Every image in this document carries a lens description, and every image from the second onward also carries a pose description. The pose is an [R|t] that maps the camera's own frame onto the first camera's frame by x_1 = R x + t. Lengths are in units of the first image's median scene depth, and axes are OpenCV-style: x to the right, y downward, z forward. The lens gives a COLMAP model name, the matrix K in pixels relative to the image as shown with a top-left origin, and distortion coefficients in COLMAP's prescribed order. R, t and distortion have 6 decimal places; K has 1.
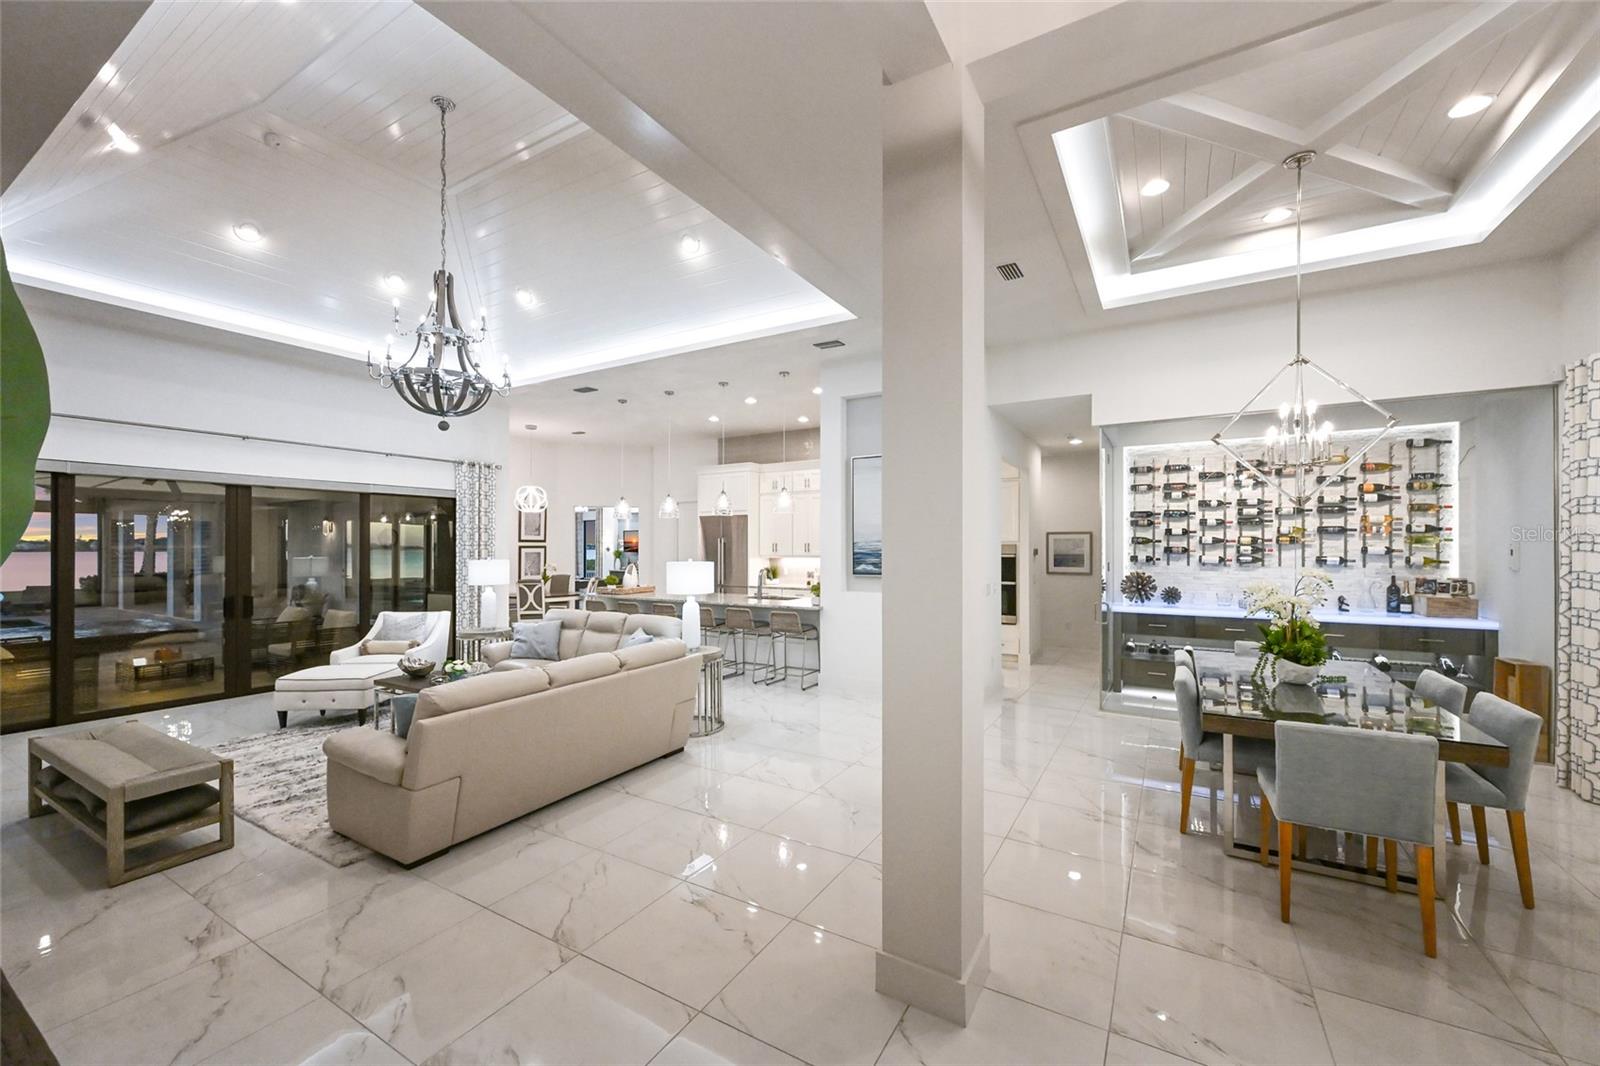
lens RADIAL K [[627.0, 0, 804.5], [0, 627.0, 547.2], [0, 0, 1]] dist [0.000171, 0.000114]
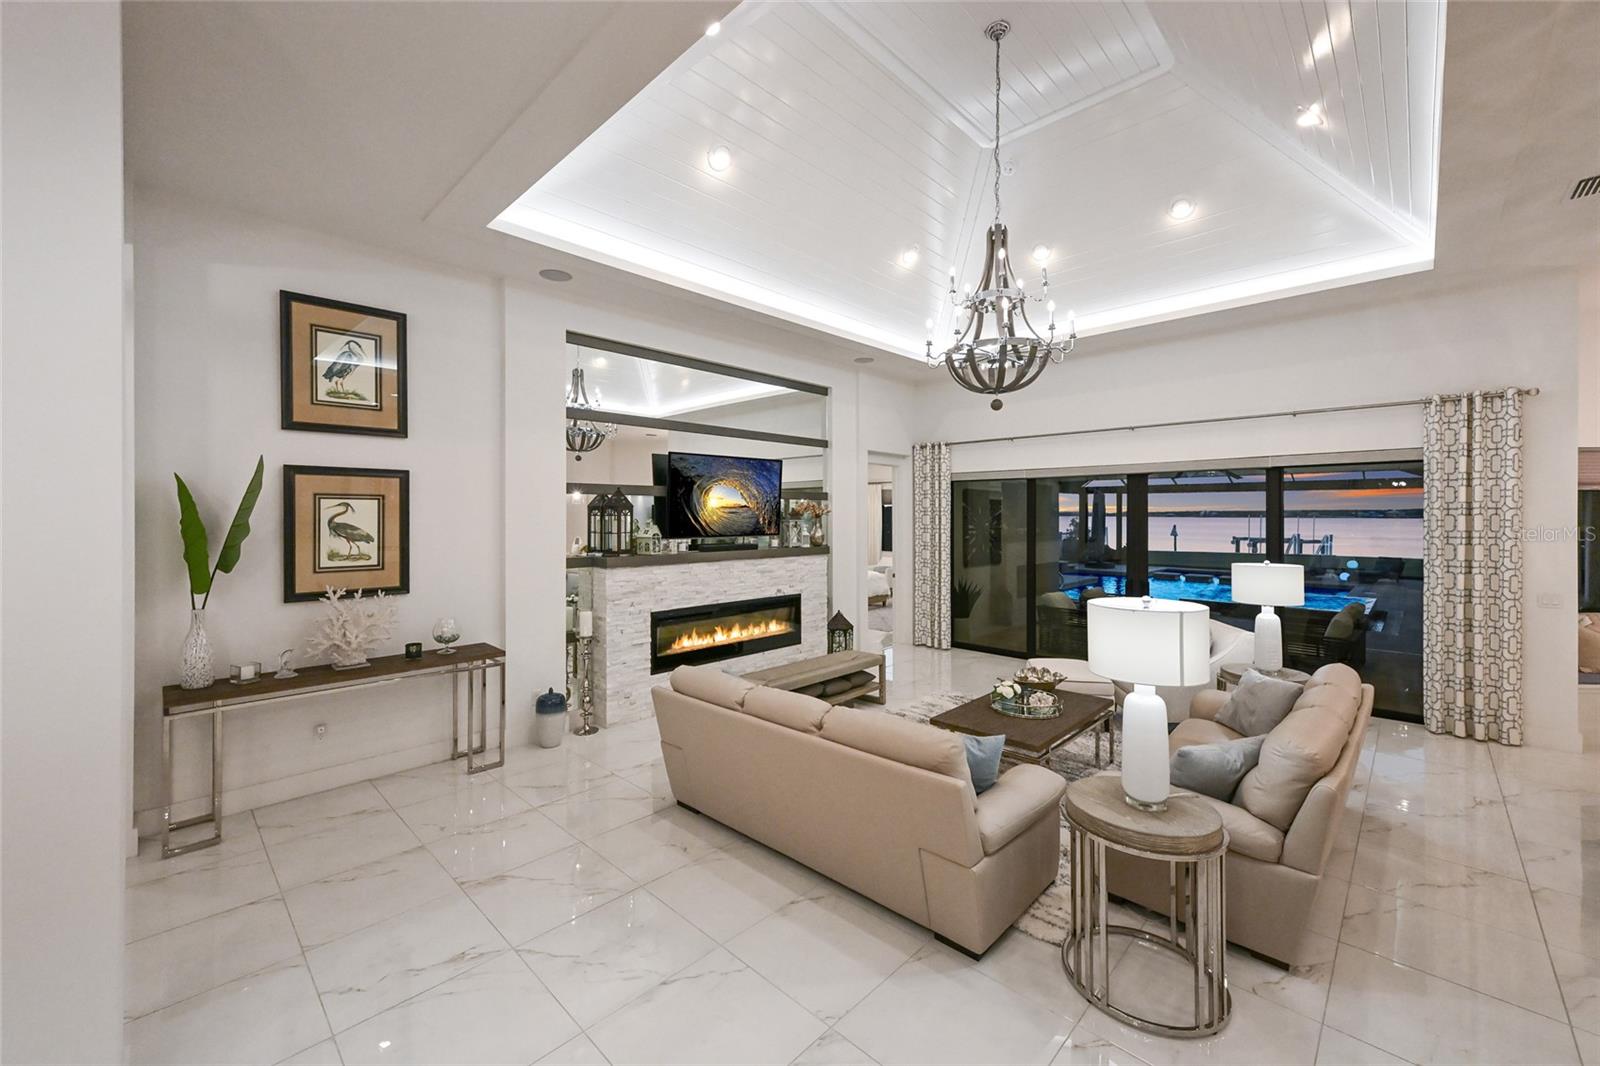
lens RADIAL K [[631.2, 0, 793.0], [0, 631.2, 514.3], [0, 0, 1]] dist [0.000970, 0.000108]
pose [[-0.247071, 0.001972, -0.968995, 0.249002], [0.006692, 0.999978, 0.000328, -0.033459], [0.968974, -0.006403, -0.247078, 0.698836]]
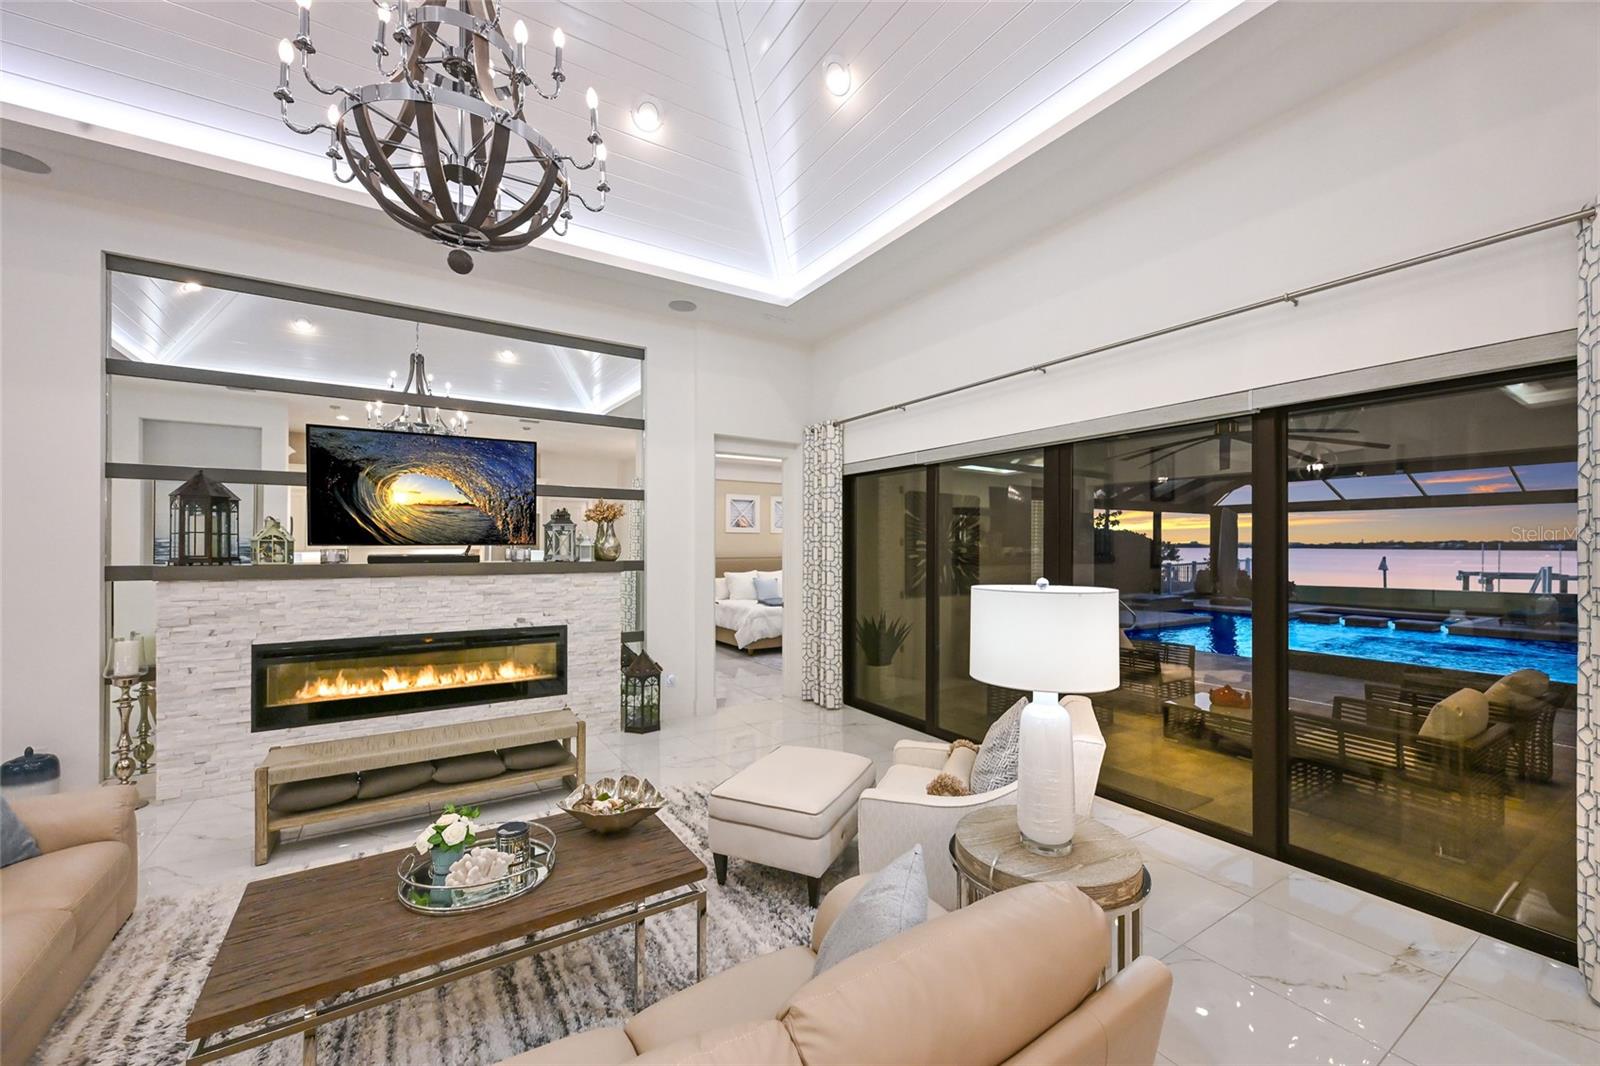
lens RADIAL K [[627.0, 0, 804.5], [0, 627.0, 547.2], [0, 0, 1]] dist [0.000171, 0.000114]
pose [[-0.451933, 0.002109, -0.892050, -0.215403], [0.007399, 0.999972, -0.001384, 0.006529], [0.892021, -0.007226, -0.451935, 1.045813]]
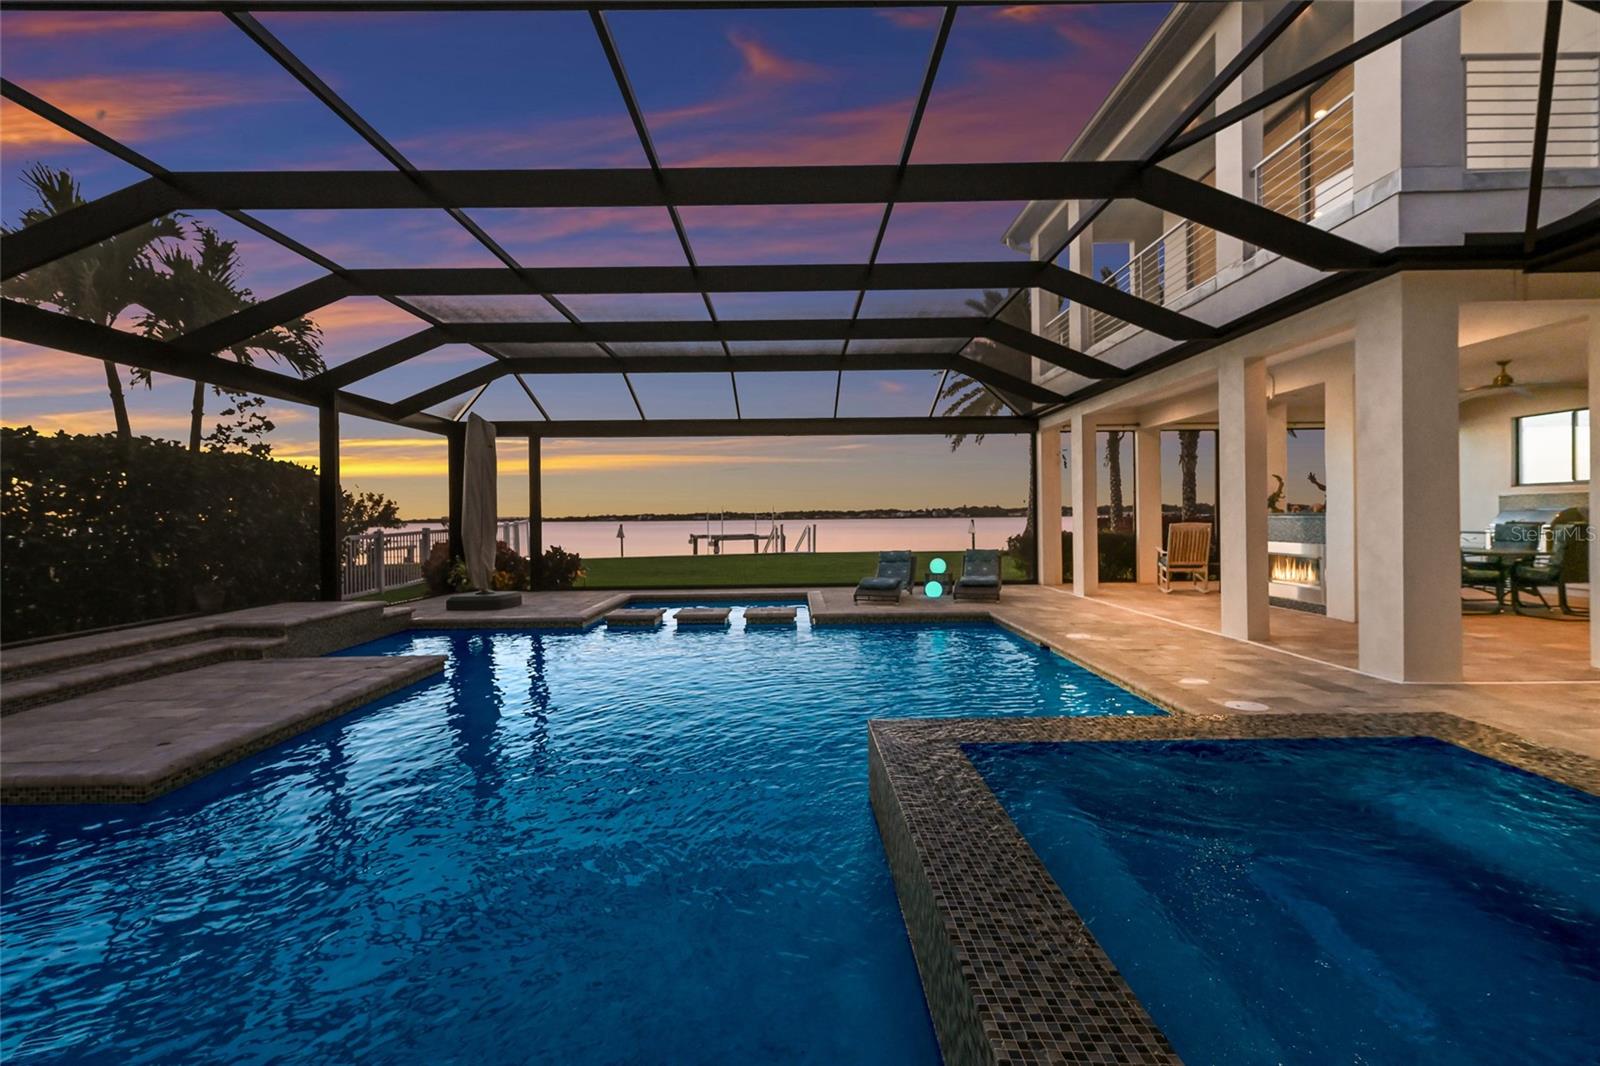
lens RADIAL K [[712.8, 0, 796.9], [0, 712.8, 527.2], [0, 0, 1]] dist [0.002251, 0.000066]
pose [[0.514235, 0.005443, -0.857632, -1.788881], [0.022825, 0.999539, 0.020029, 0.074878], [0.857346, -0.029875, 0.513873, 1.250580]]
